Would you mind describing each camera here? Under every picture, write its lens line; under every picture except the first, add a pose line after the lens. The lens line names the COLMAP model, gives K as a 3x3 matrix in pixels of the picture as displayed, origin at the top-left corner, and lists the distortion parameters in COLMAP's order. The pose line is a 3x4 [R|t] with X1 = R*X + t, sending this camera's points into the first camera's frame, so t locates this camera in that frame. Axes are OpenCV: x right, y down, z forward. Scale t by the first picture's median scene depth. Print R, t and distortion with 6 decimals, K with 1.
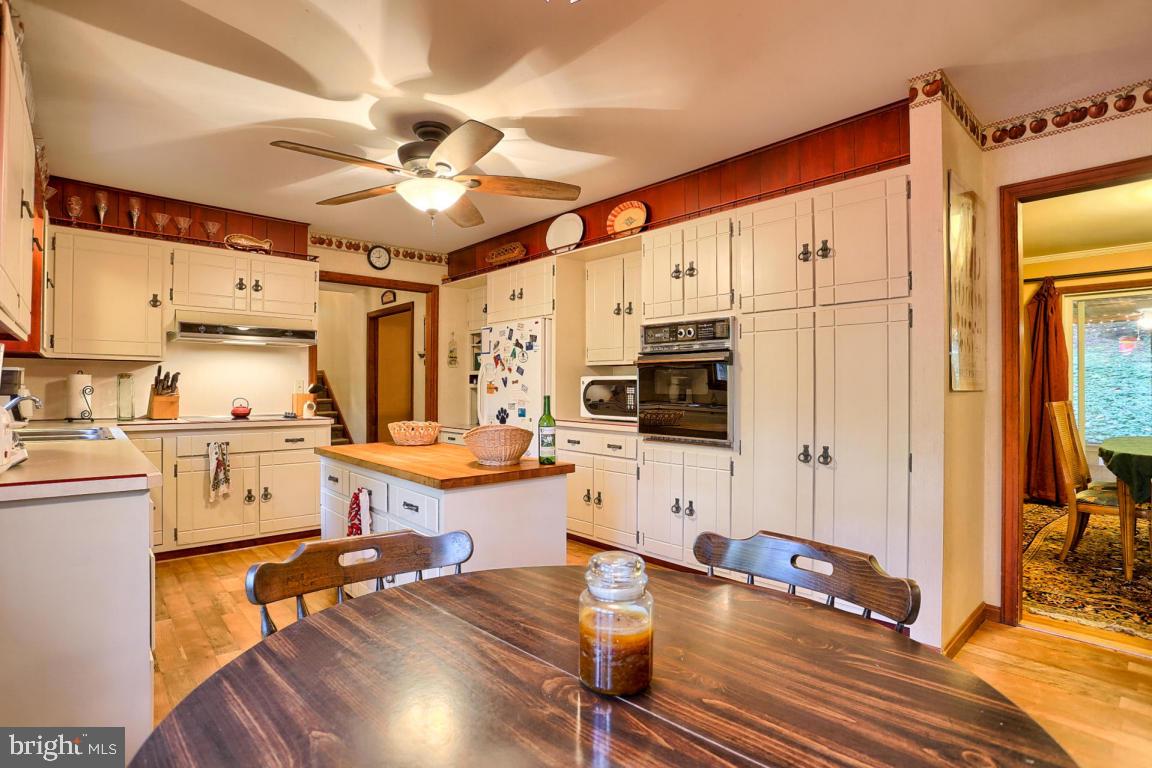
lens RADIAL K [[560.2, 0, 575.2], [0, 560.2, 385.5], [0, 0, 1]] dist [-0.044246, 0.012189]
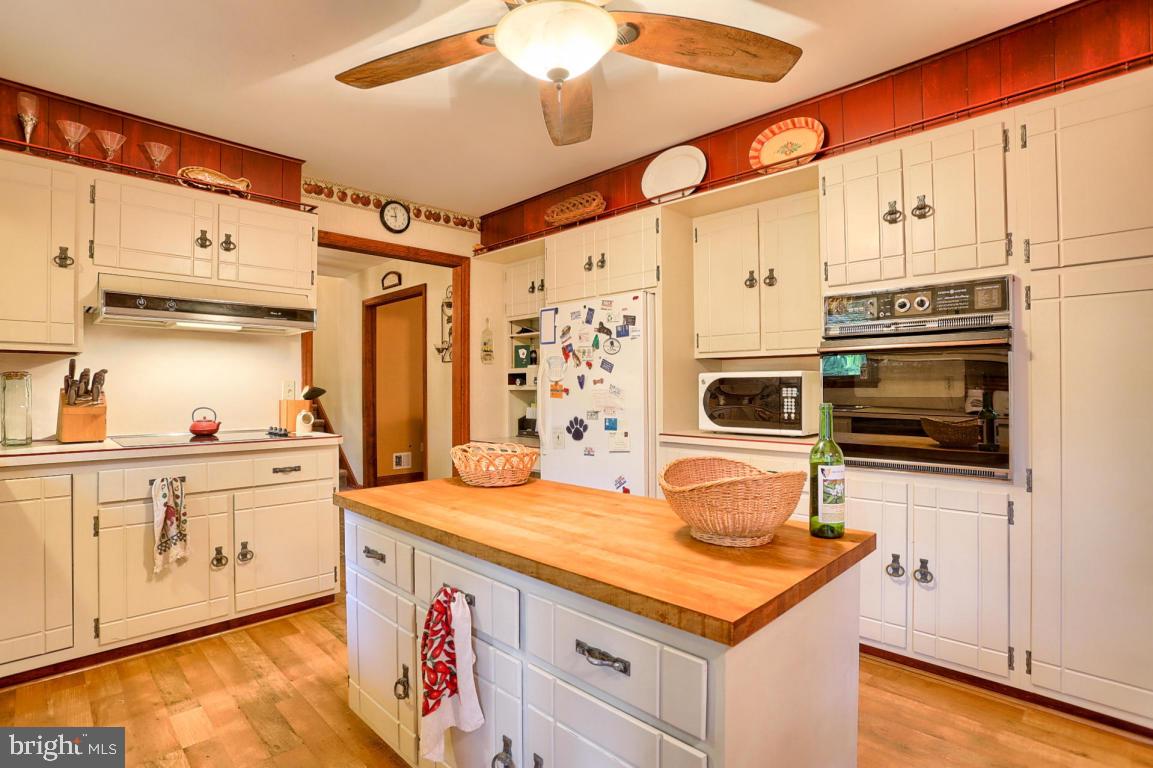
lens RADIAL K [[560.7, 0, 588.6], [0, 560.7, 385.4], [0, 0, 1]] dist [-0.044246, 0.012189]
pose [[0.997952, -0.006962, 0.063590, -0.188987], [0.007112, 0.999972, -0.002132, 0.000117], [-0.063573, 0.002580, 0.997974, 0.315886]]
